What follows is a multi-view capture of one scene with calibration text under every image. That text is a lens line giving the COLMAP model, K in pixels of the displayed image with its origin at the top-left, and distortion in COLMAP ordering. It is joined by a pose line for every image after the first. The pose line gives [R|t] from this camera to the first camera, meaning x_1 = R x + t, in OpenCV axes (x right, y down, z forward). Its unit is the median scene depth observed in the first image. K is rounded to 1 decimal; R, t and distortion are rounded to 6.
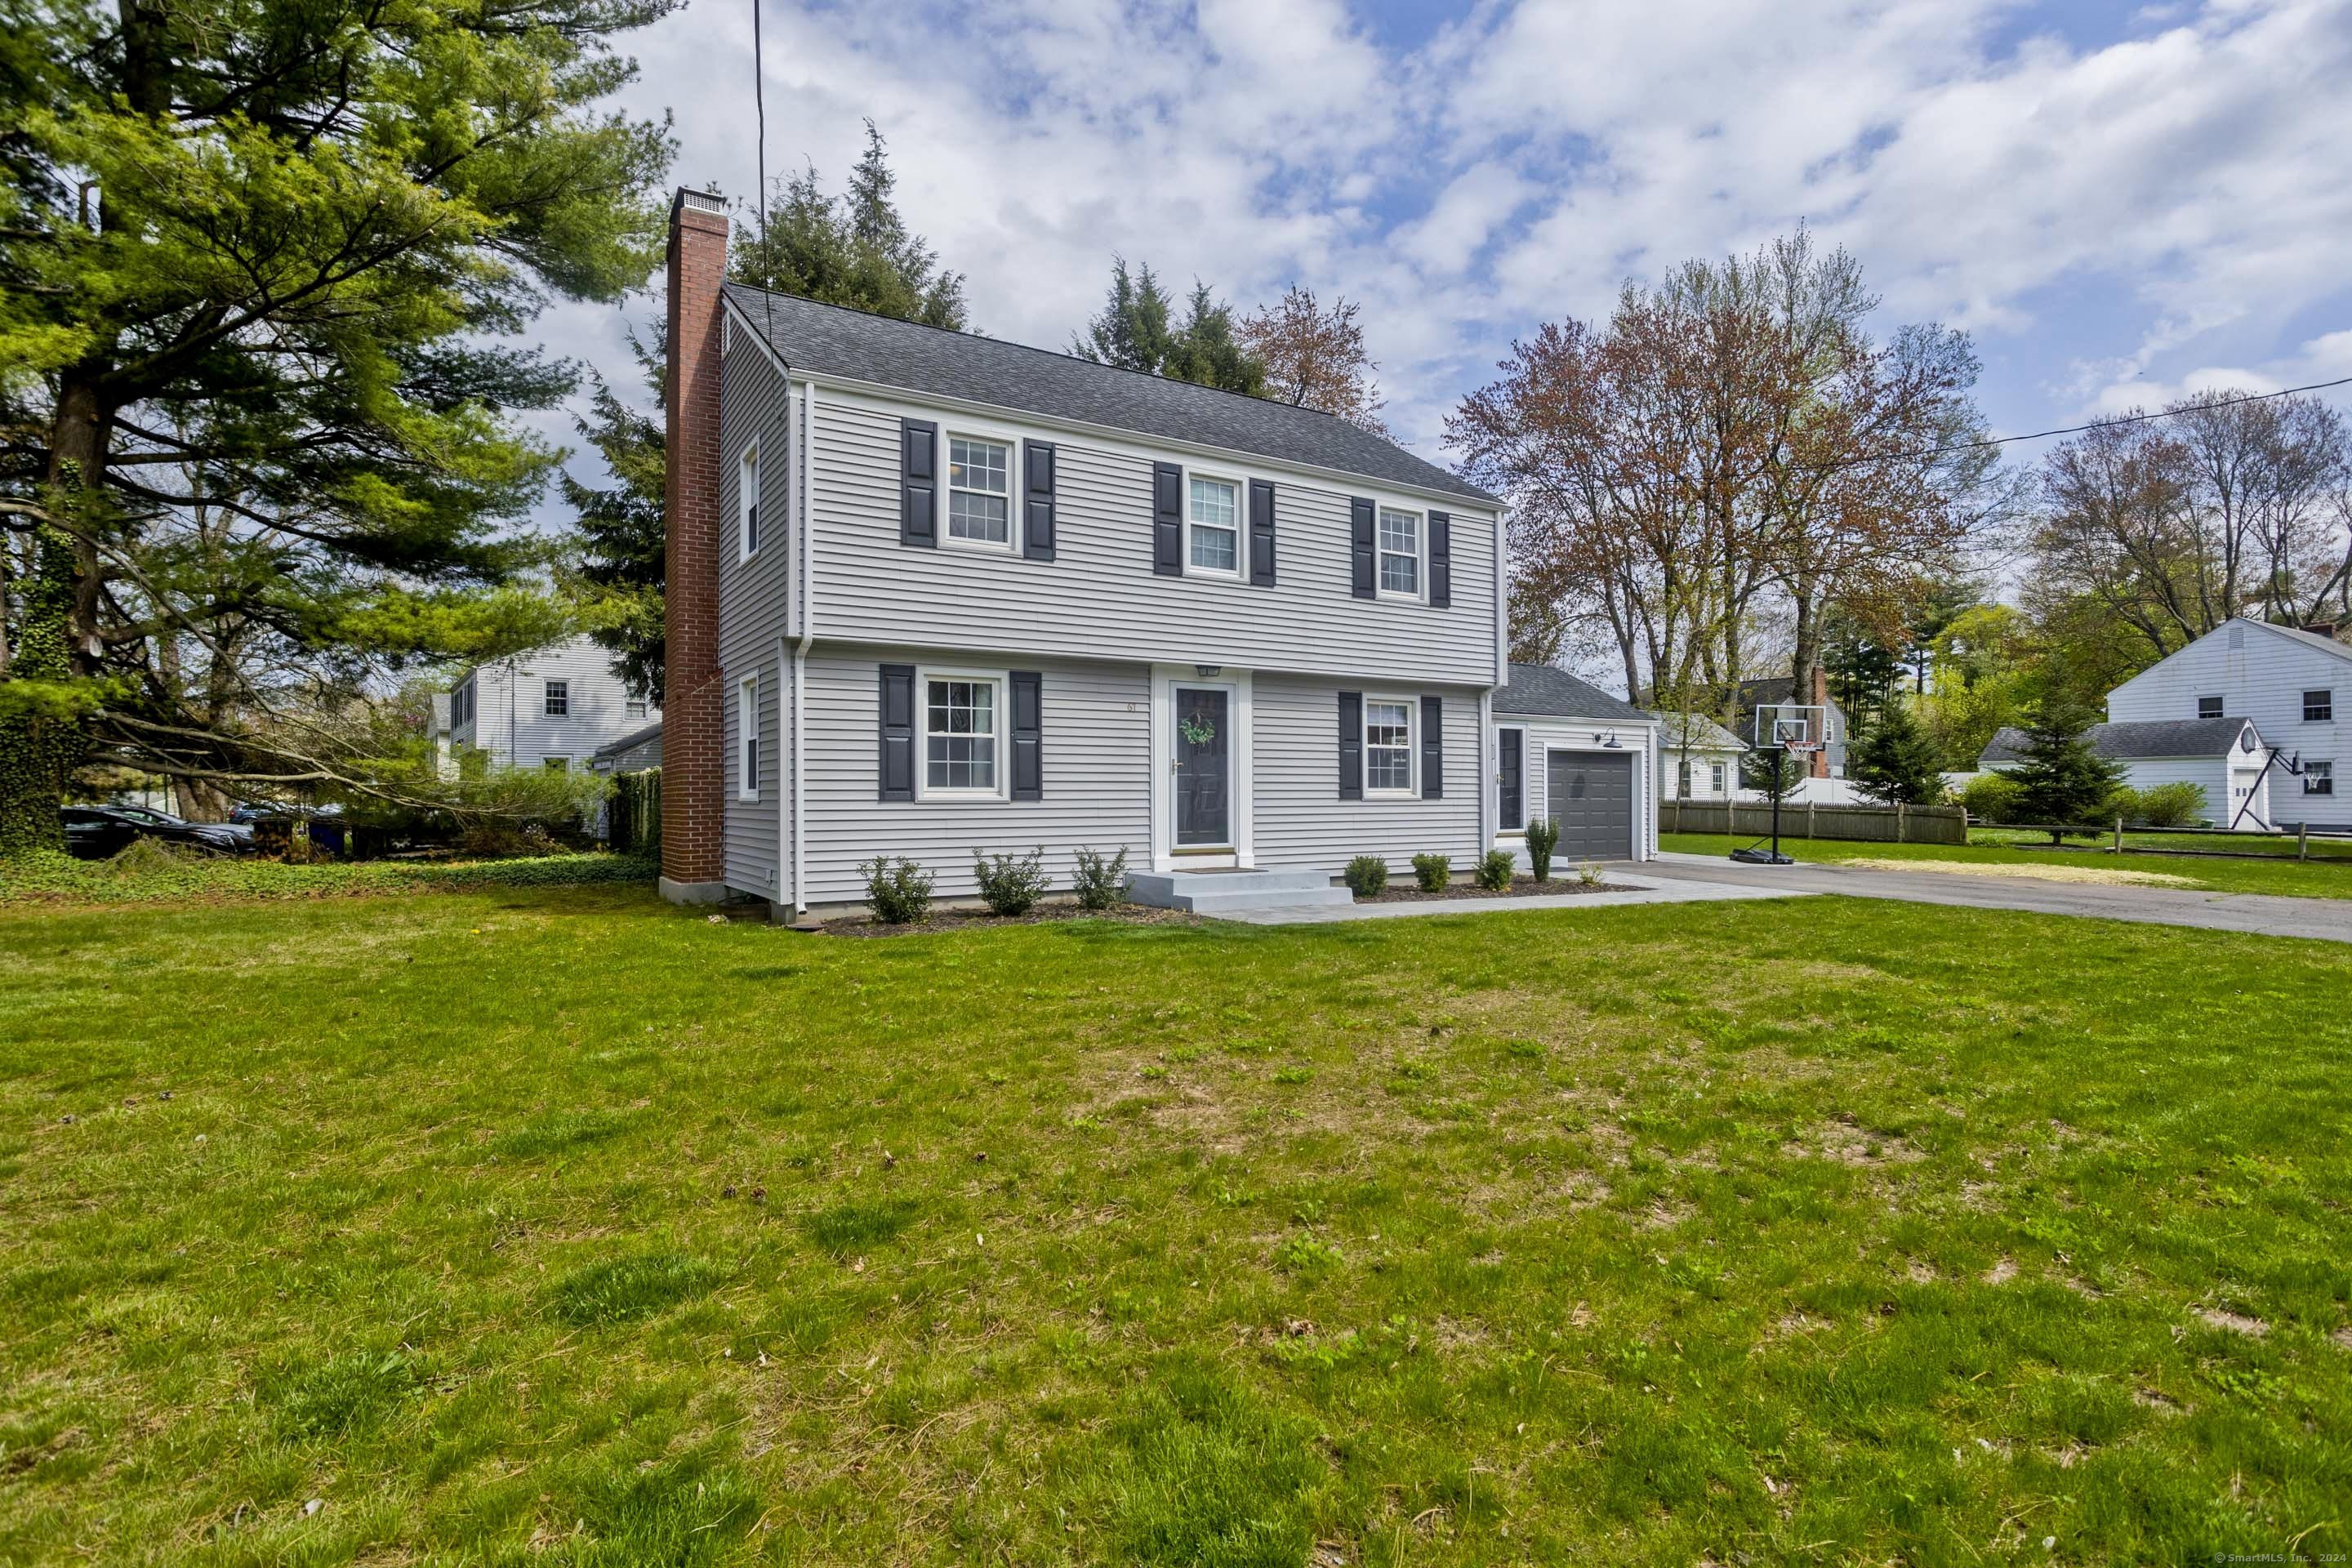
lens RADIAL K [[1154.8, 0, 1179.6], [0, 1154.8, 772.0], [0, 0, 1]] dist [-0.036161, 0.000412]
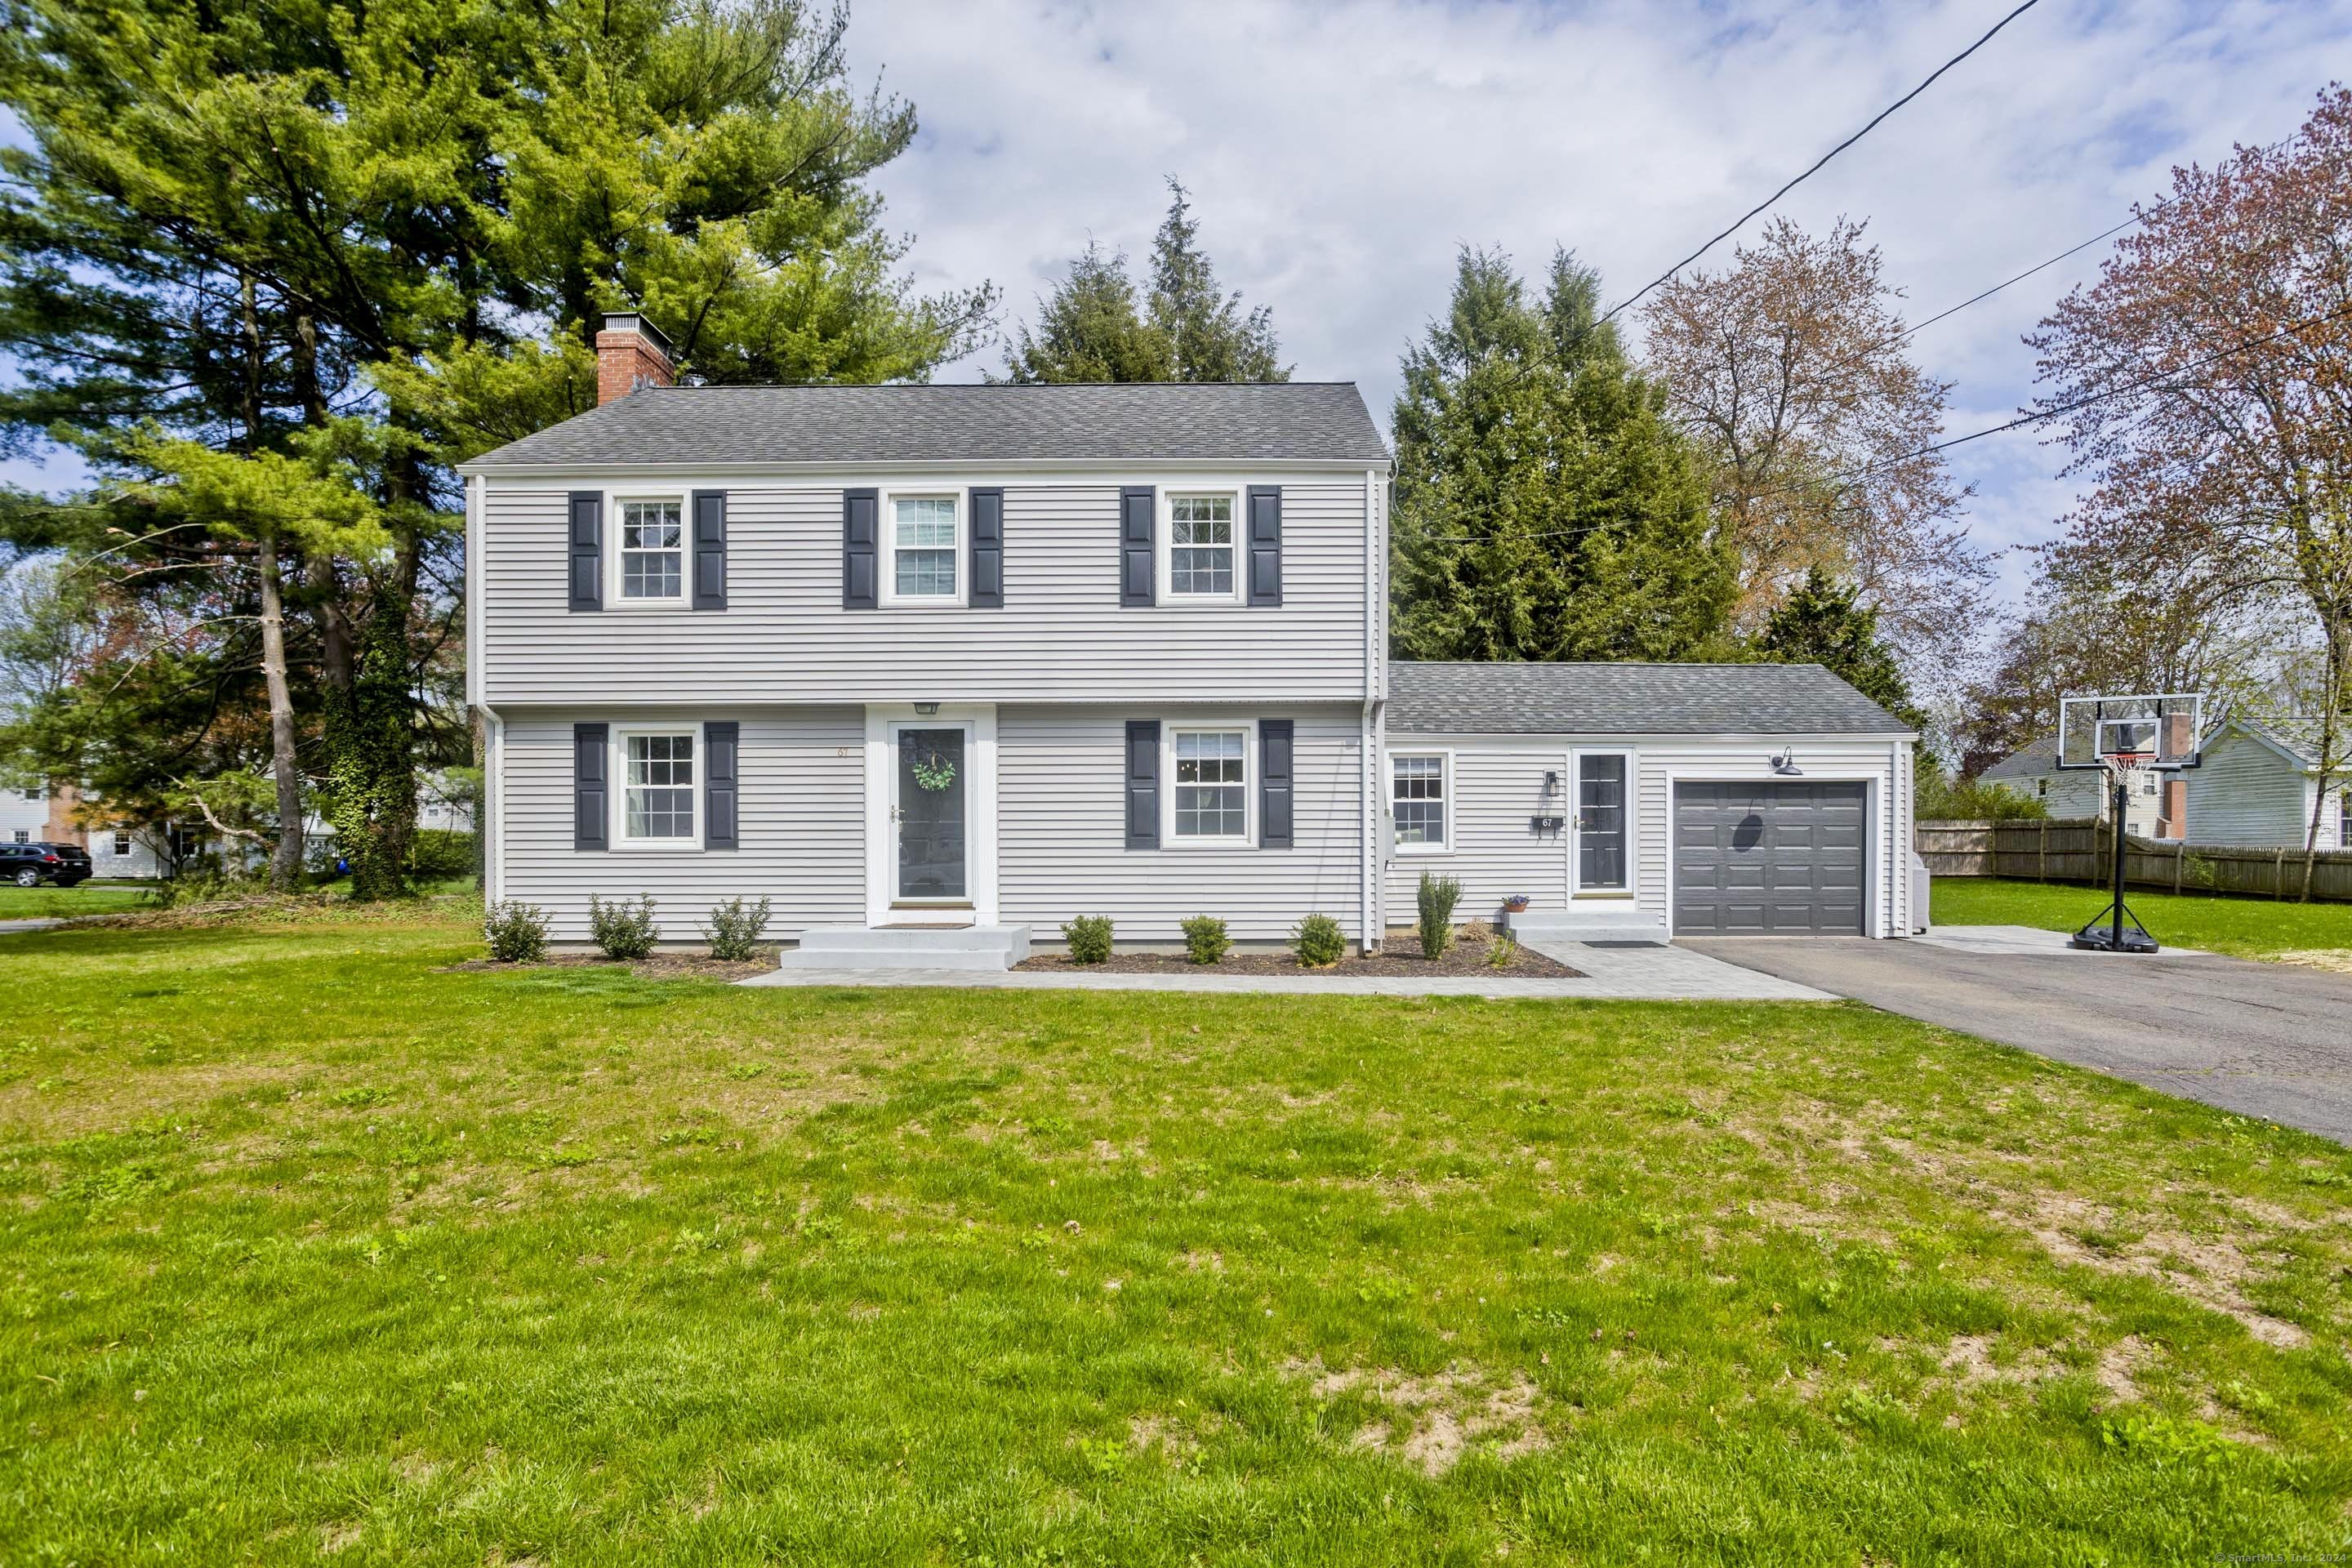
lens RADIAL K [[1154.8, 0, 1219.8], [0, 1154.8, 854.2], [0, 0, 1]] dist [-0.036161, 0.000412]
pose [[0.845914, 0.001640, -0.533317, 0.692023], [0.013000, 0.999635, 0.023695, 0.008920], [0.533161, -0.026977, 0.845583, 0.343523]]
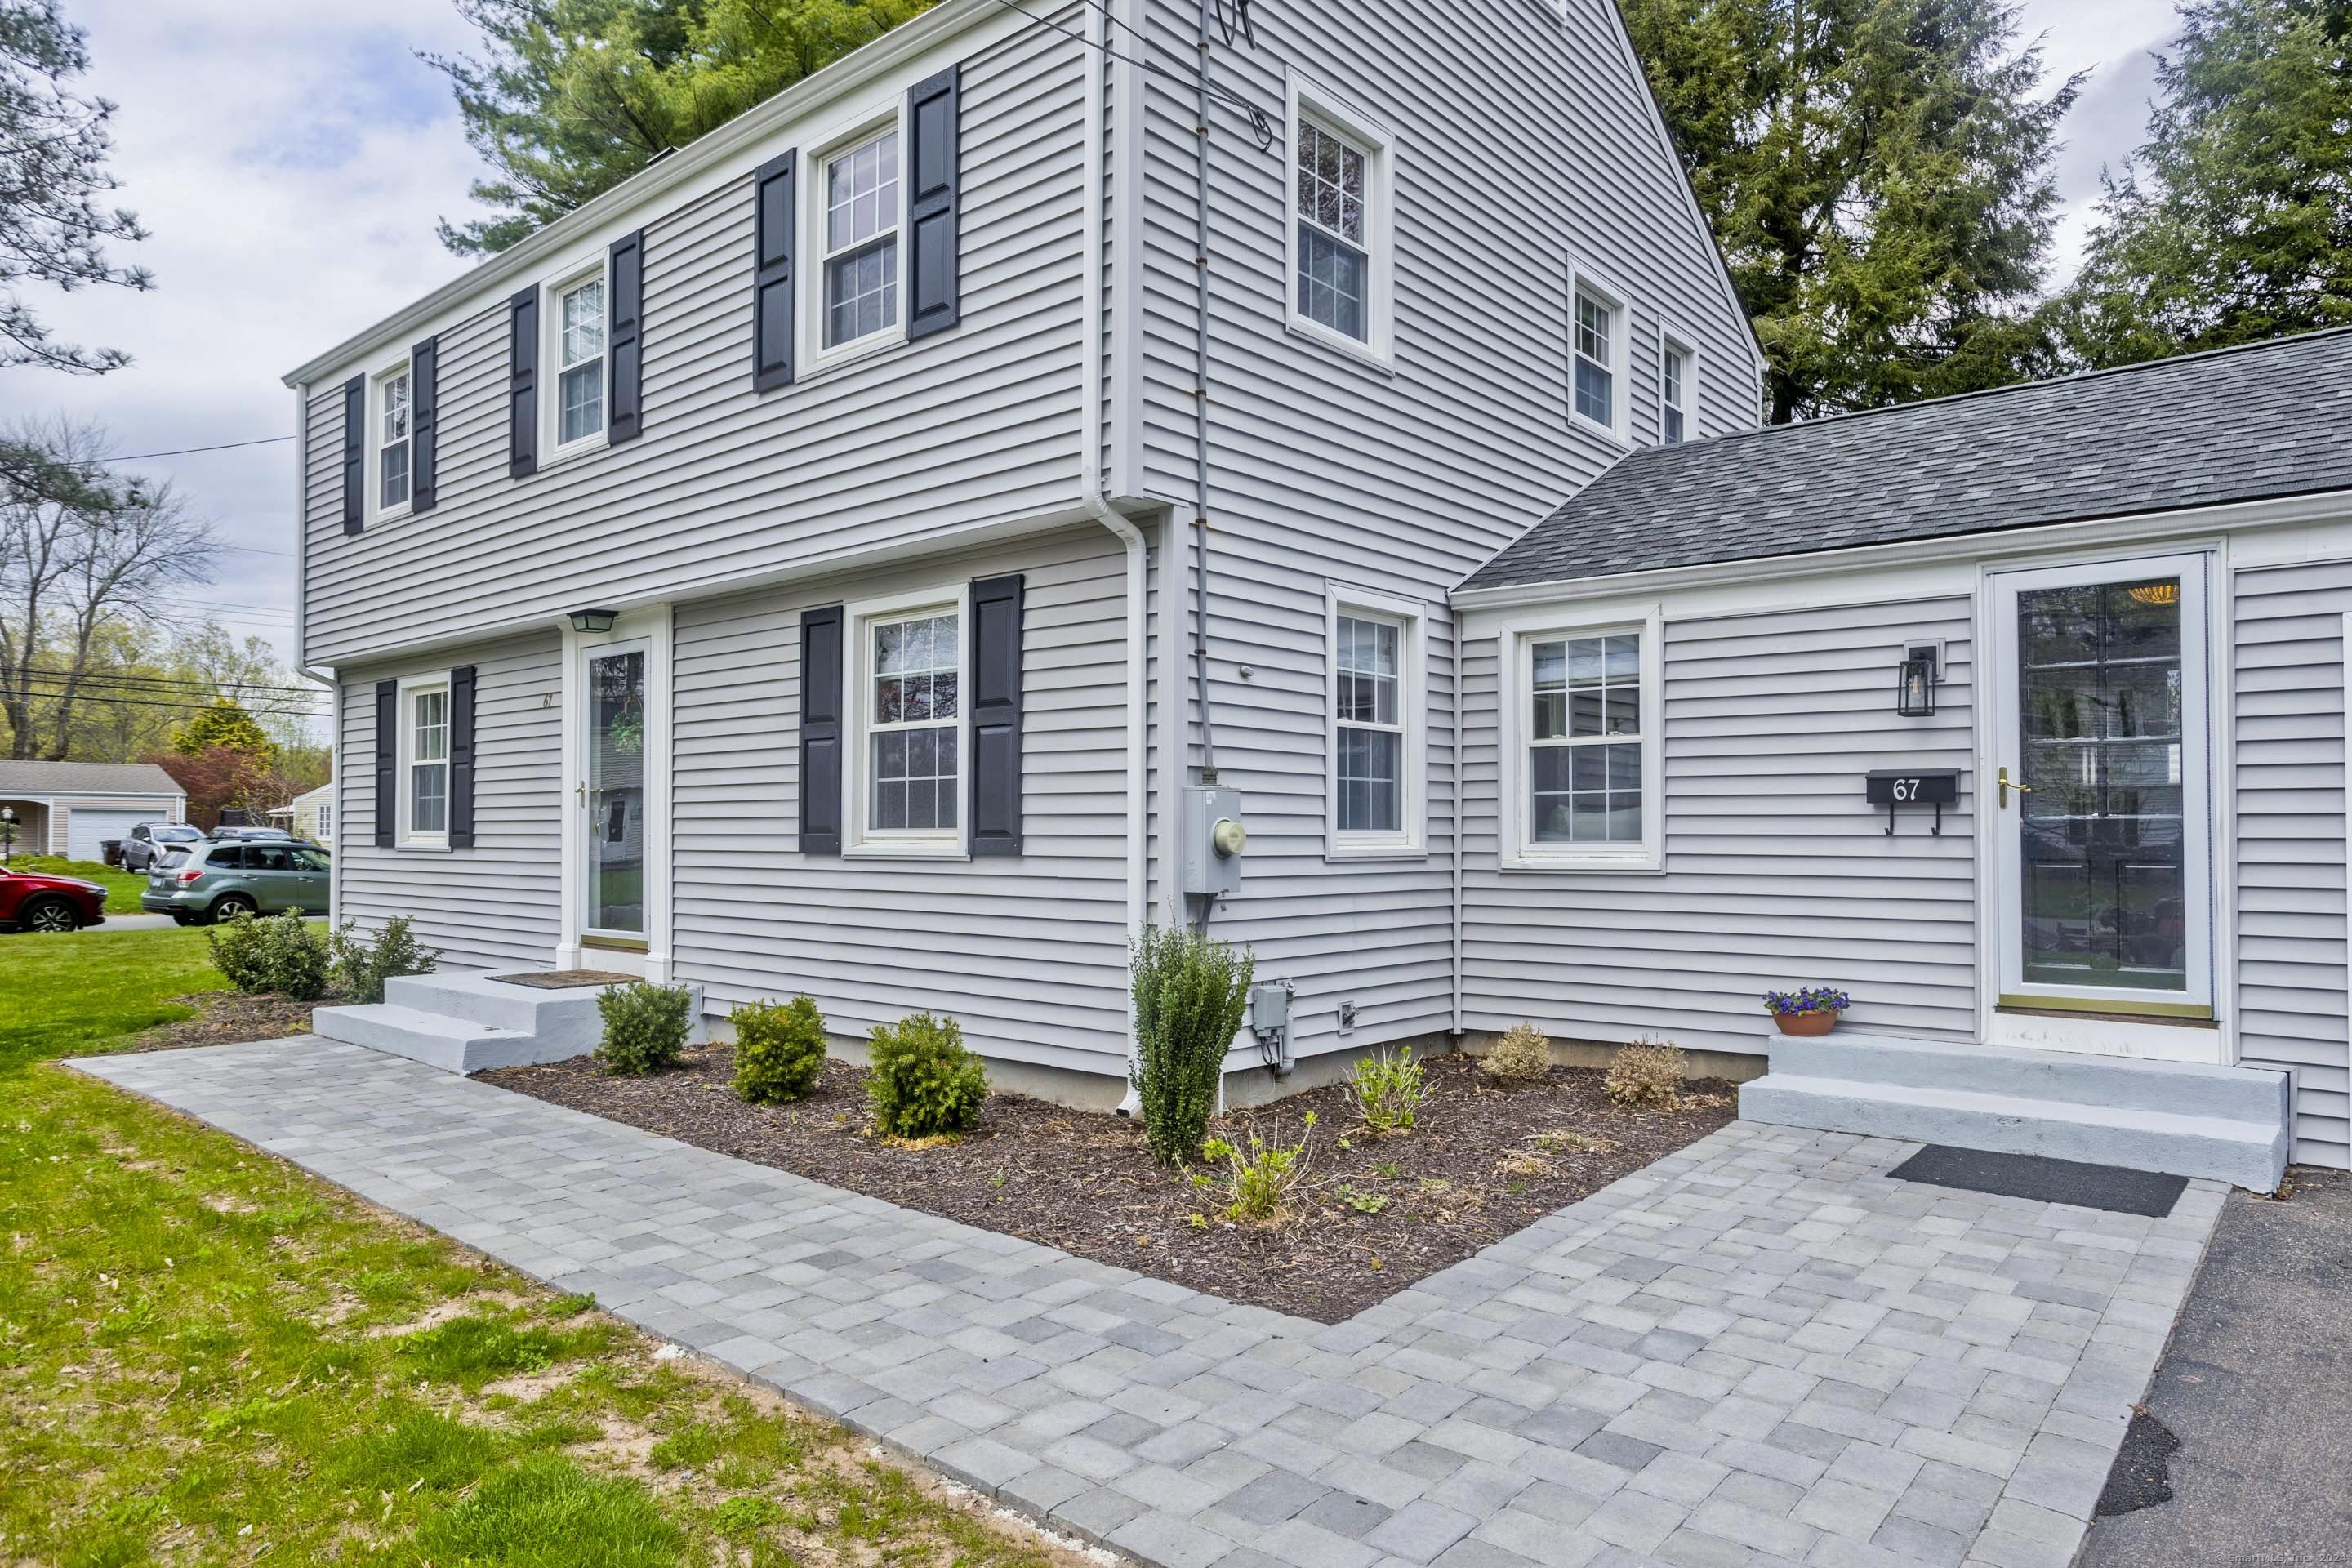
lens RADIAL K [[1504.7, 0, 1195.3], [0, 1504.7, 788.1], [0, 0, 1]] dist [-0.005403, -0.000328]
pose [[0.291781, -0.029219, -0.956039, 0.785681], [0.019596, 0.999506, -0.024567, 0.016143], [0.956284, -0.011566, 0.292209, 1.043038]]
